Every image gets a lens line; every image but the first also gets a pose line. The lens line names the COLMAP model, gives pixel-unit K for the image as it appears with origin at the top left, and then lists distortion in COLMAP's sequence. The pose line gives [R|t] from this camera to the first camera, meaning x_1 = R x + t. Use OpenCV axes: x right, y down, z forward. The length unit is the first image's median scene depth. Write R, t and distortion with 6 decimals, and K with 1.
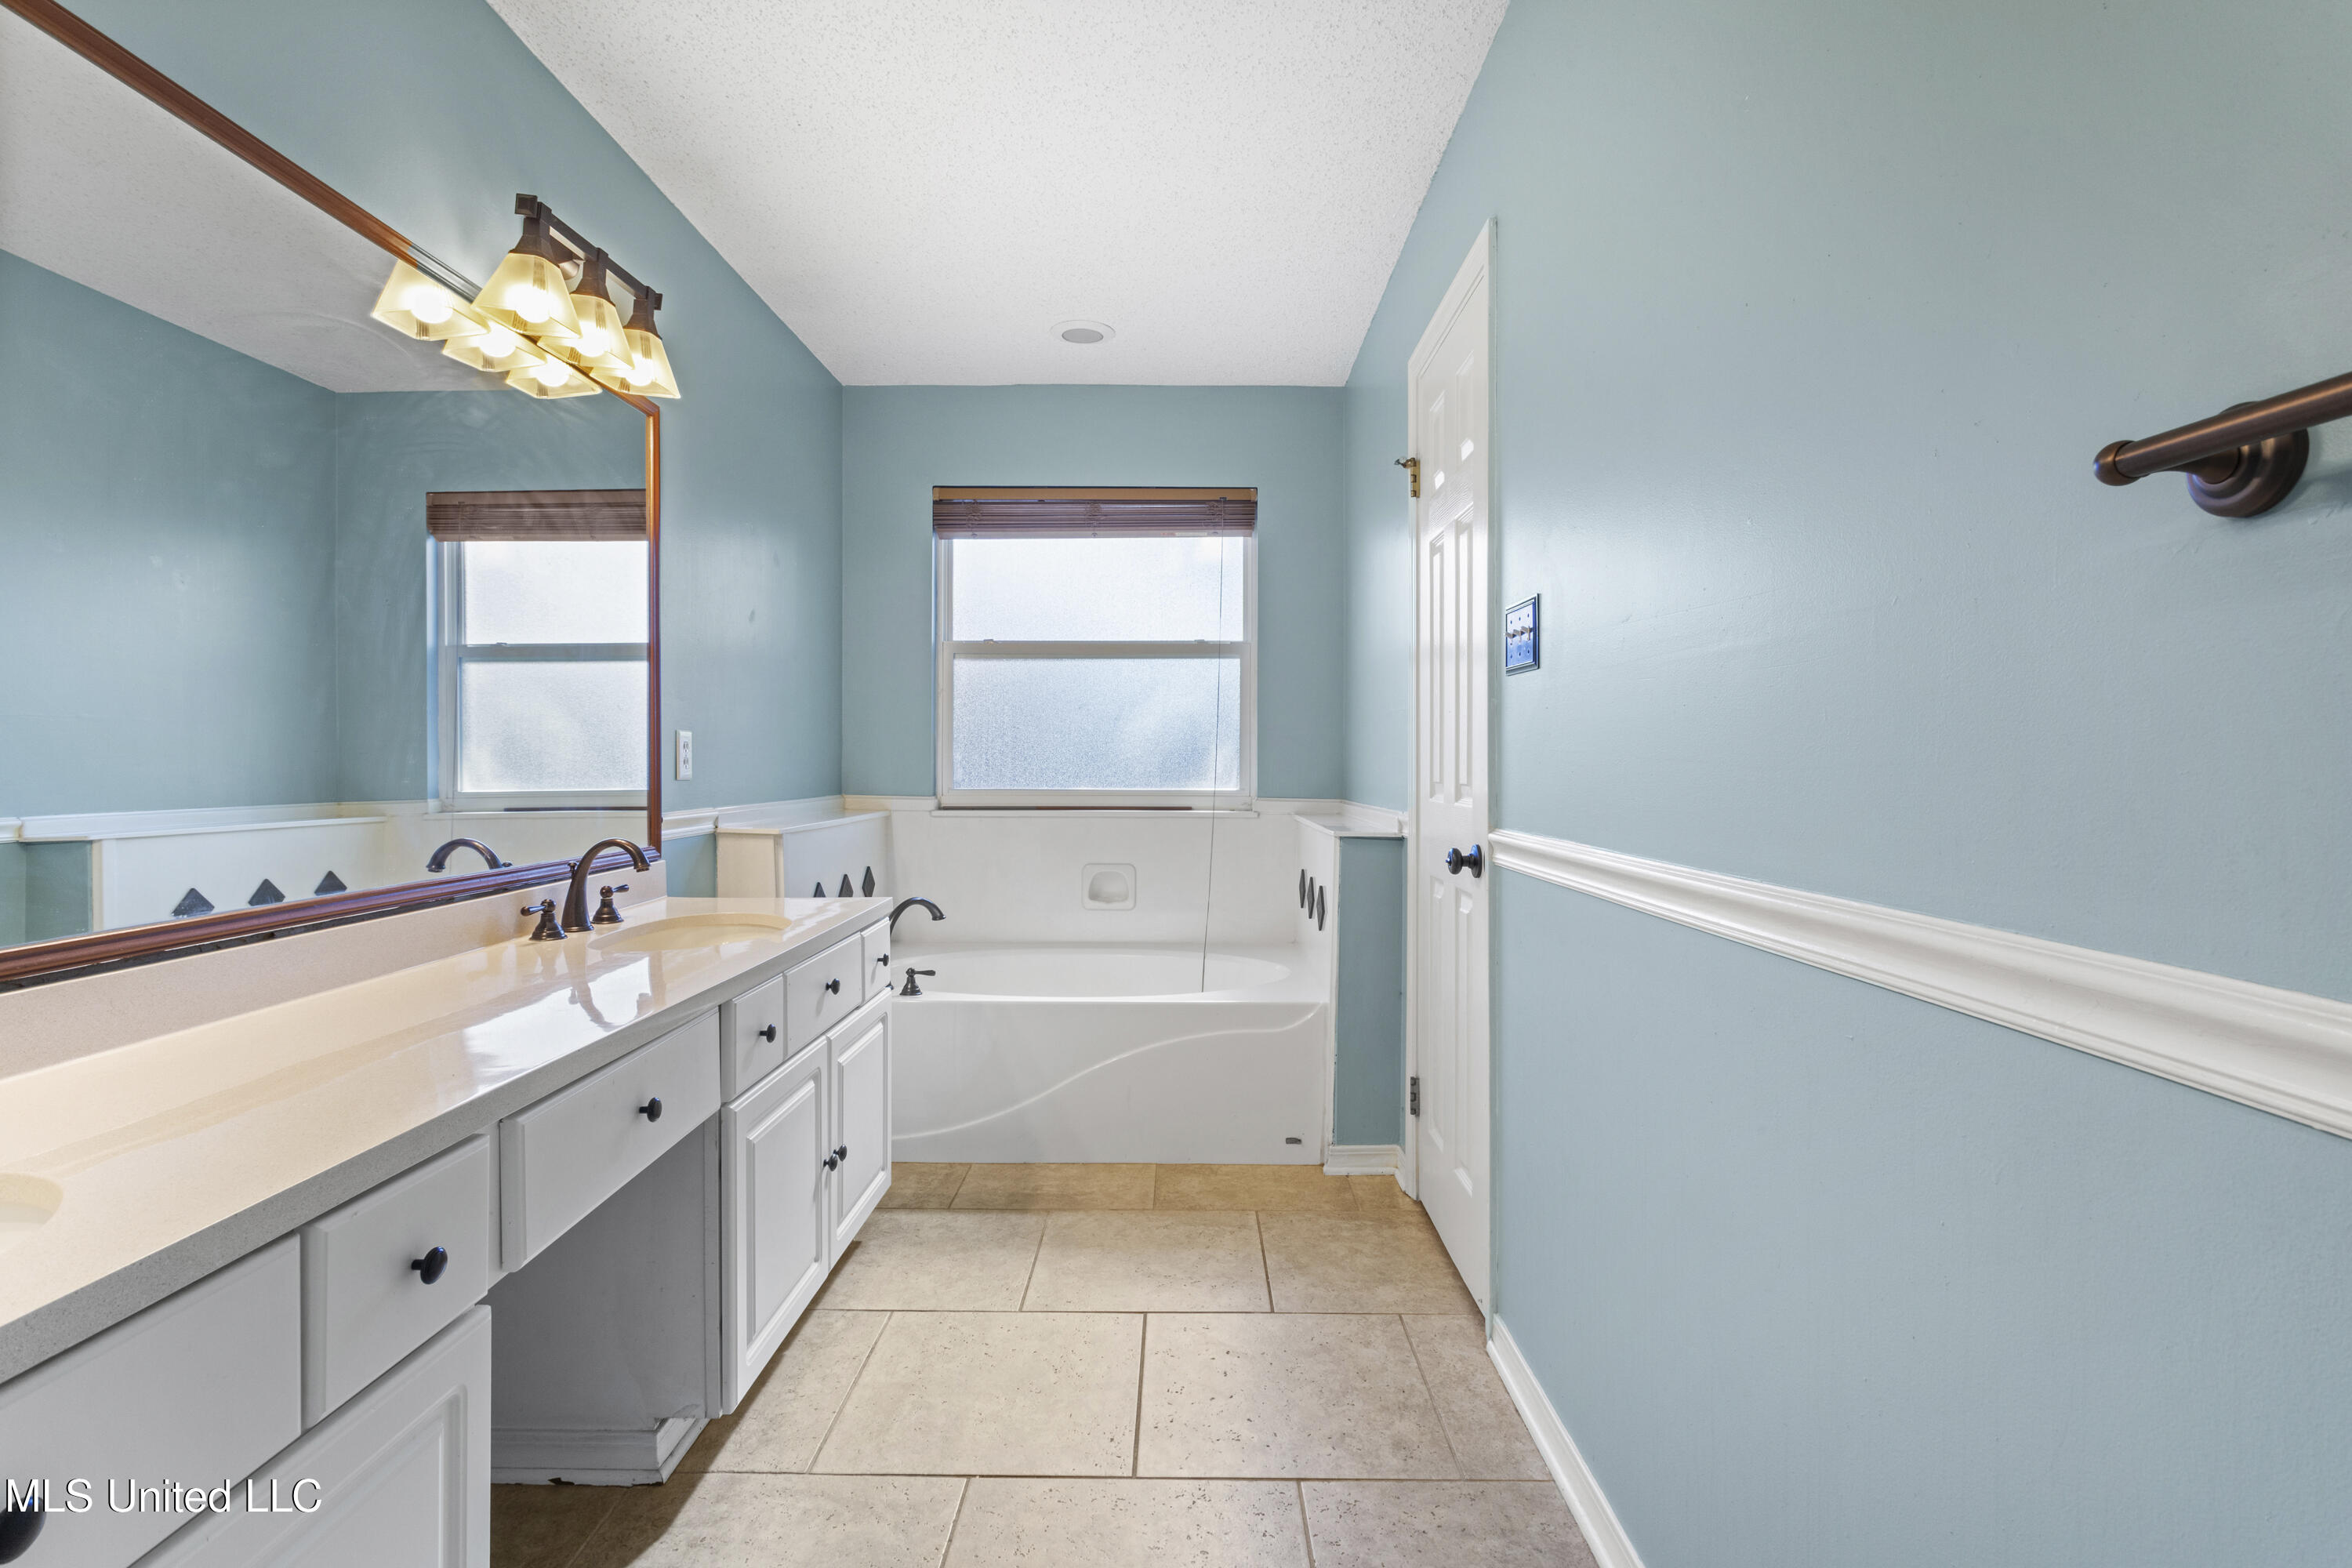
lens RADIAL K [[1111.0, 0, 1172.7], [0, 1111.0, 771.3], [0, 0, 1]] dist [-0.003157, 0.002249]
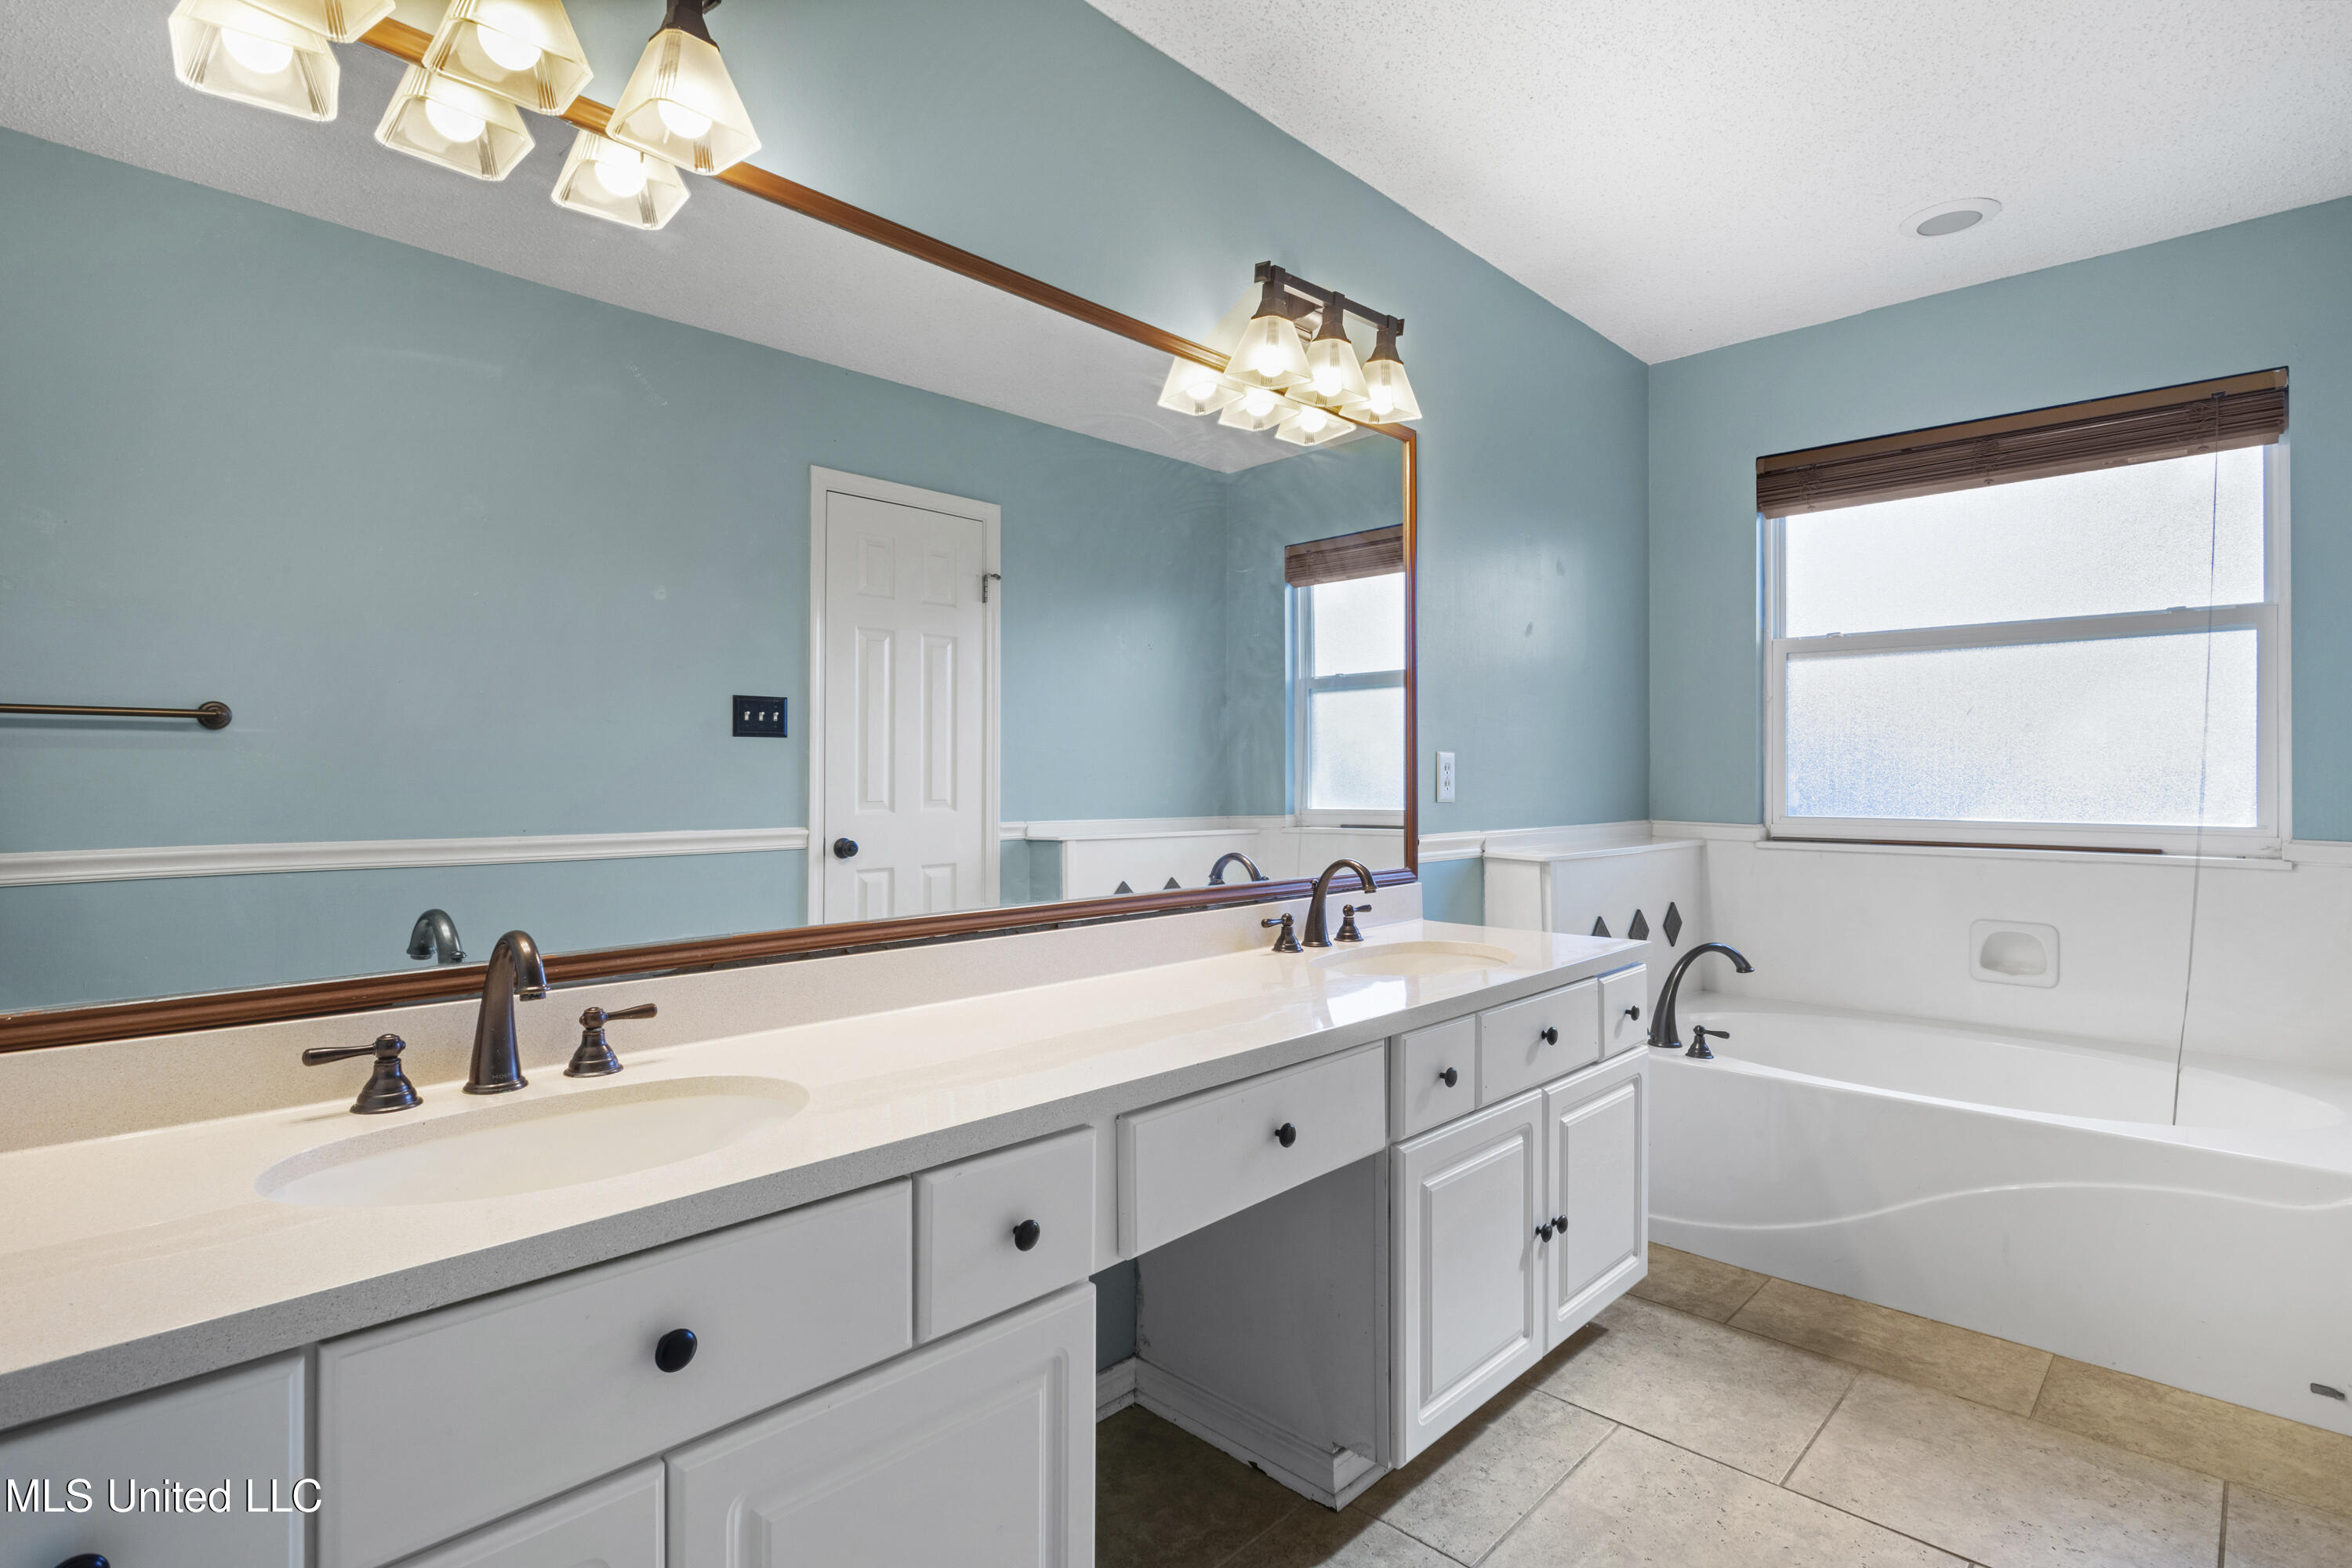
lens RADIAL K [[1151.9, 0, 1174.4], [0, 1151.9, 774.4], [0, 0, 1]] dist [-0.013599, 0.004750]
pose [[0.725858, -0.001555, -0.687843, 0.090042], [-0.007778, 0.999915, -0.010469, -0.004164], [0.687801, 0.012949, 0.725784, 0.092192]]
